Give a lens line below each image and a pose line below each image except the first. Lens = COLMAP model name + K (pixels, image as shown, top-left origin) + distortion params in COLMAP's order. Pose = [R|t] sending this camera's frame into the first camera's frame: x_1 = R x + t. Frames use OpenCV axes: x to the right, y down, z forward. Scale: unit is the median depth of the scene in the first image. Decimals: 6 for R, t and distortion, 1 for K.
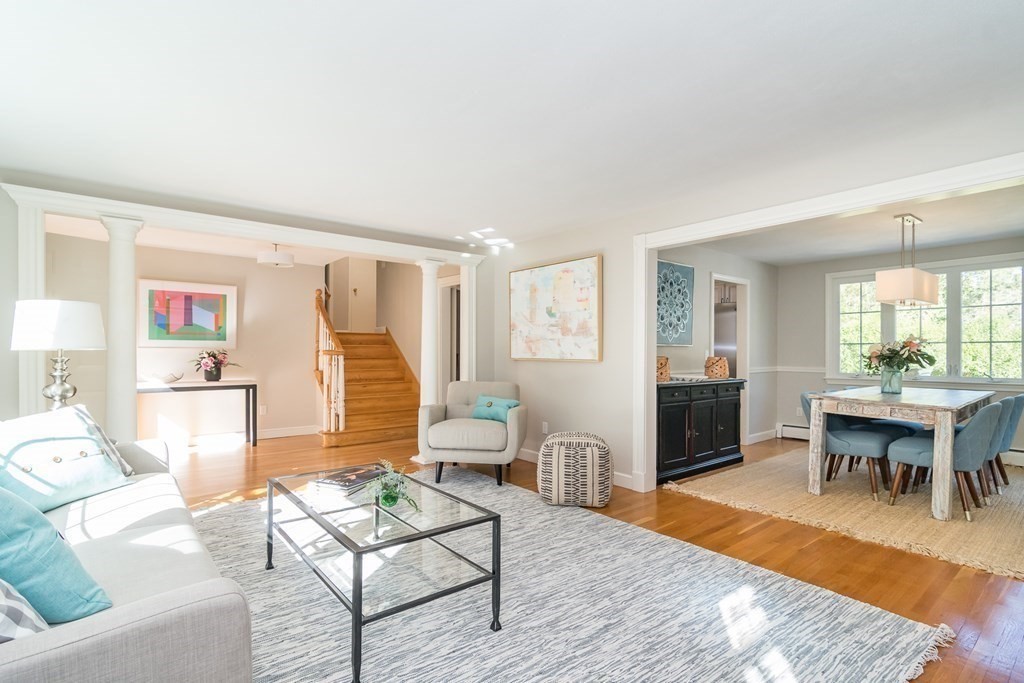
lens RADIAL K [[495.6, 0, 515.8], [0, 495.6, 347.8], [0, 0, 1]] dist [-0.000700, 0.000086]
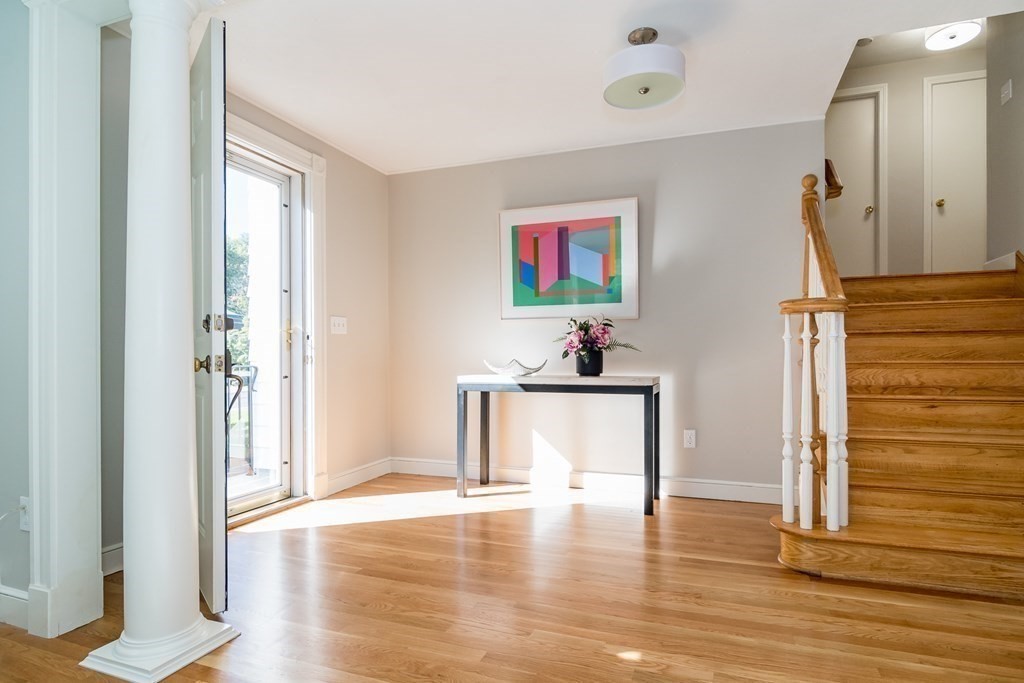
lens RADIAL K [[540.7, 0, 531.0], [0, 540.7, 355.4], [0, 0, 1]] dist [-0.002446, -0.002568]
pose [[0.523471, -0.010081, -0.851984, -0.145460], [0.009469, 0.999937, -0.006014, 0.047255], [0.851991, -0.004919, 0.523534, 0.638969]]
